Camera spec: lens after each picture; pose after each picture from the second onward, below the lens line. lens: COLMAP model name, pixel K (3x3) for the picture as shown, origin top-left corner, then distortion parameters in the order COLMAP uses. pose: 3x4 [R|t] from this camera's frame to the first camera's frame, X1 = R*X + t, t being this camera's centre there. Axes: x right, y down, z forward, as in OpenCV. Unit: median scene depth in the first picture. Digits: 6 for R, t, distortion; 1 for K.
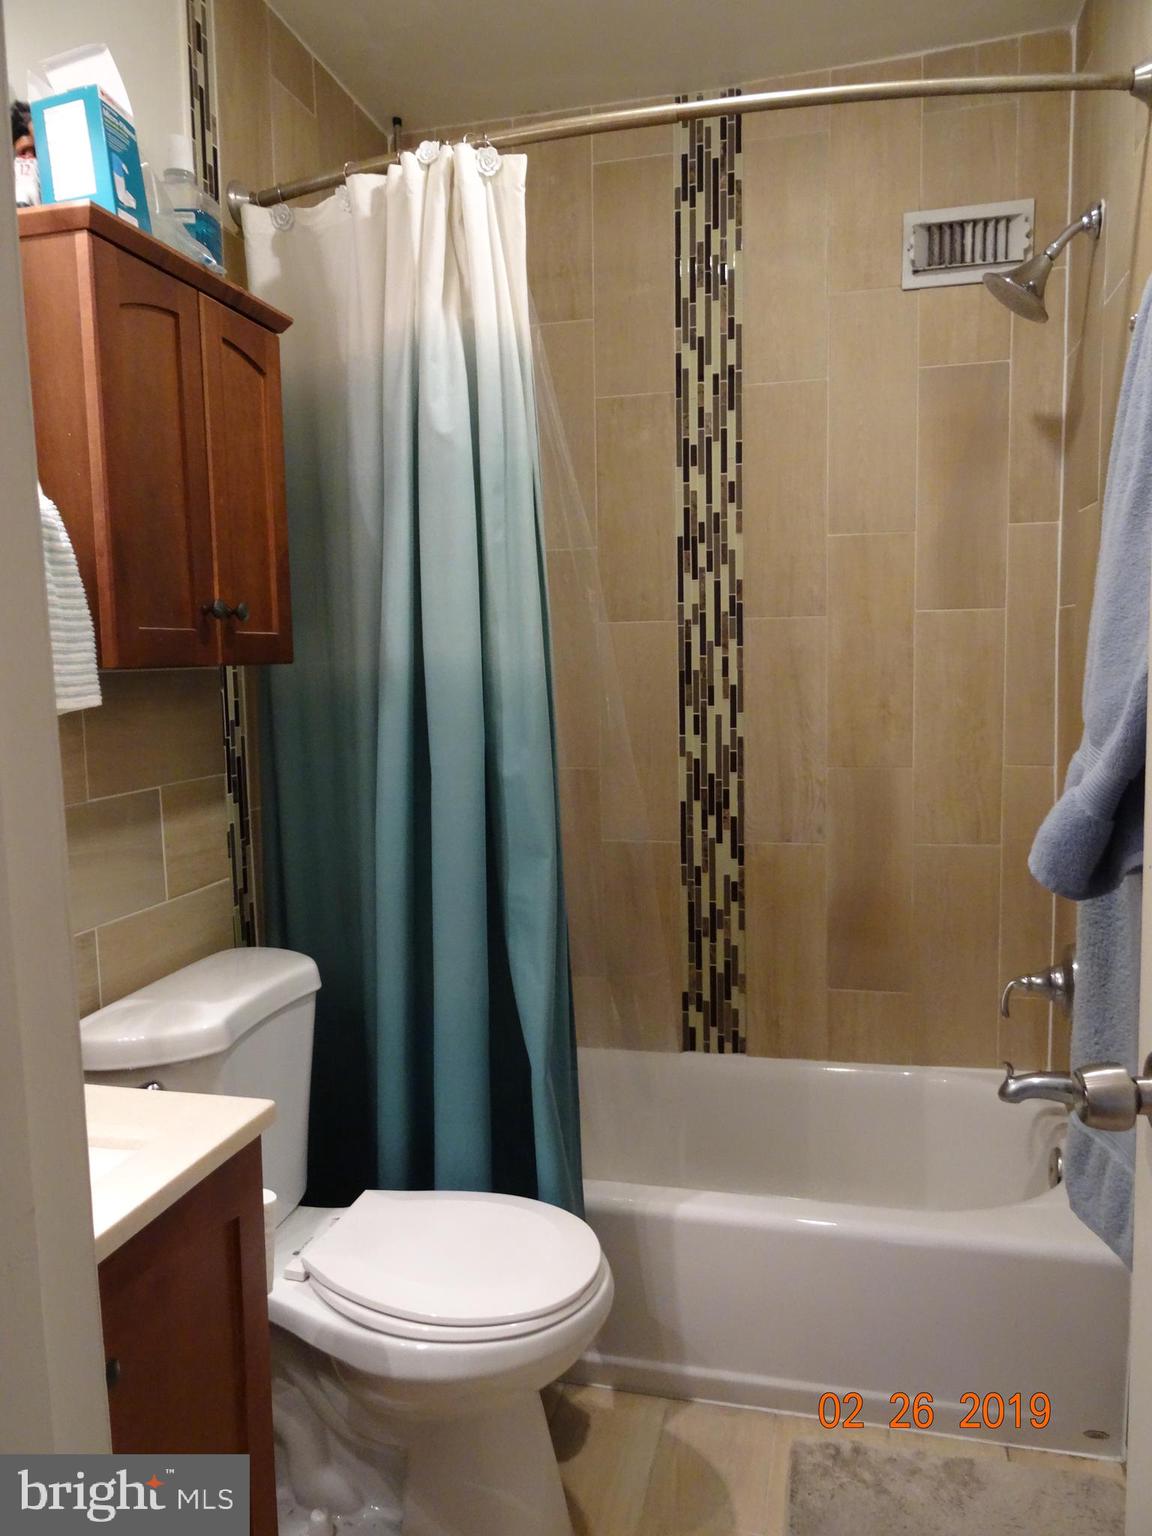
lens RADIAL K [[1103.1, 0, 572.0], [0, 1103.1, 771.9], [0, 0, 1]] dist [0.000584, -0.005162]
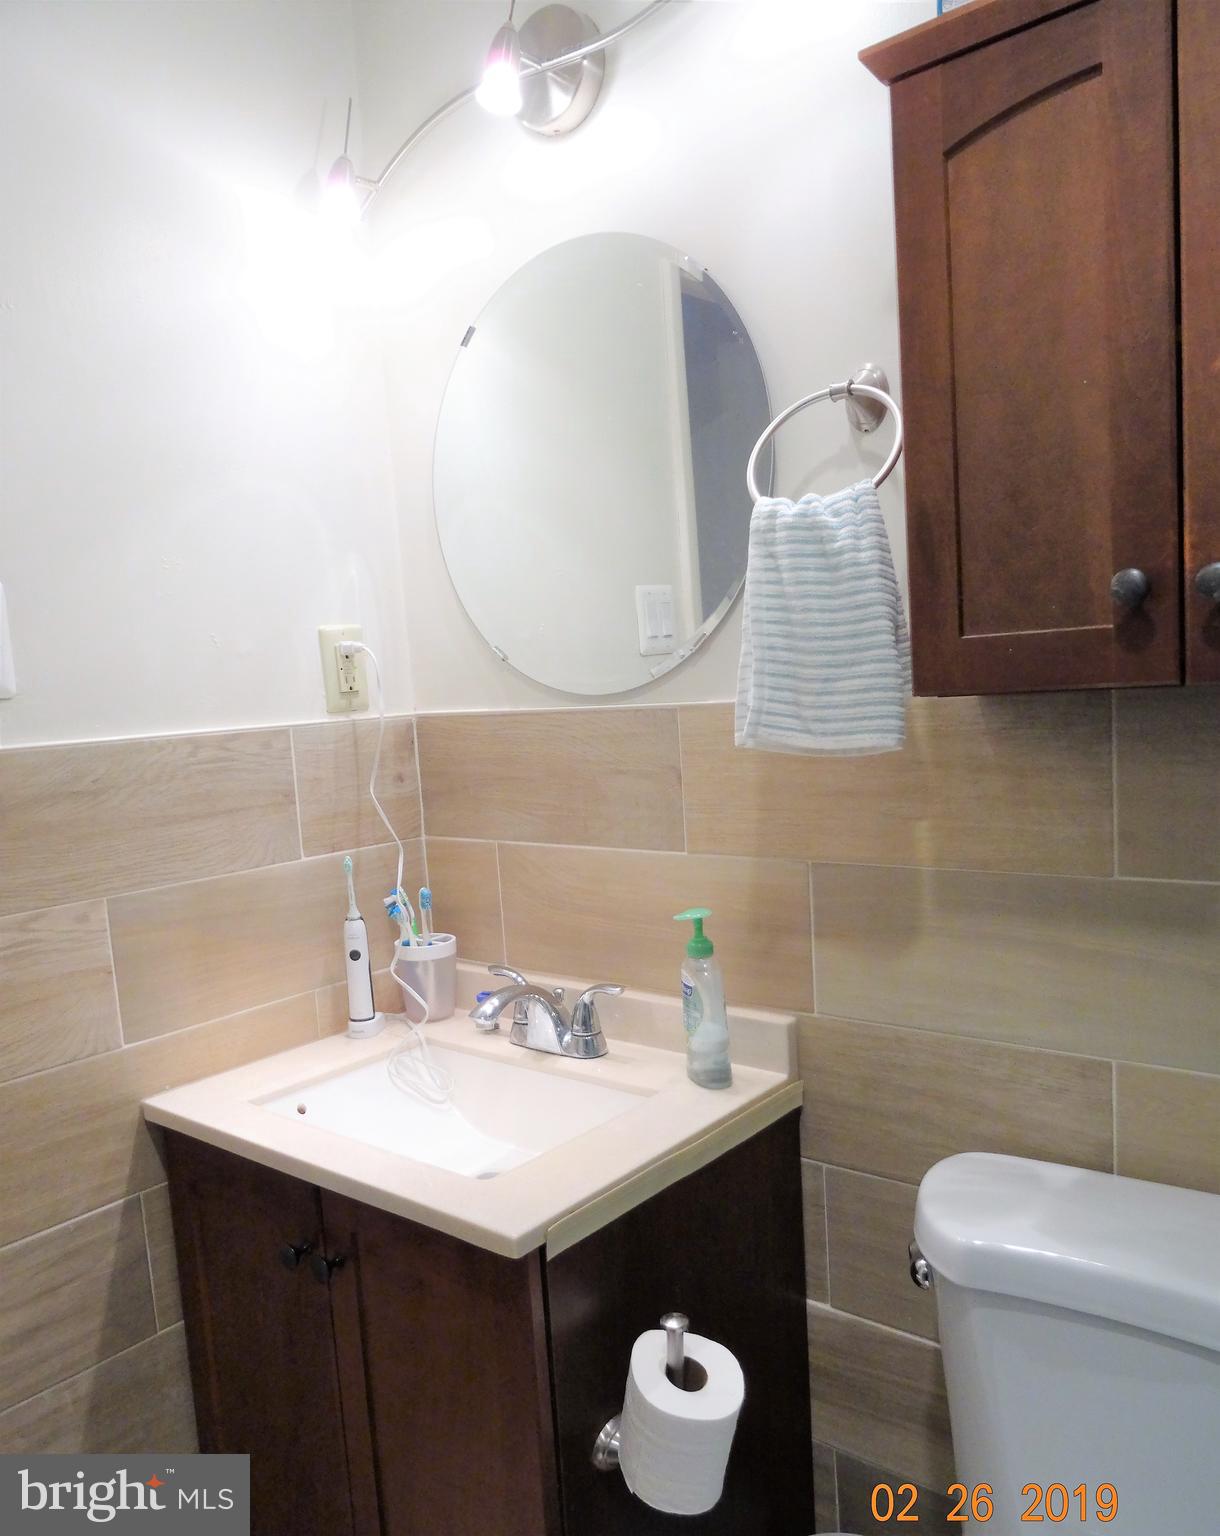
lens RADIAL K [[1164.8, 0, 630.4], [0, 1164.8, 817.2], [0, 0, 1]] dist [-0.008235, -0.001905]
pose [[-0.406387, 0.158305, -0.899883, 0.398403], [-0.022747, 0.982819, 0.183167, -0.166770], [0.913418, 0.094906, -0.395804, 1.245114]]
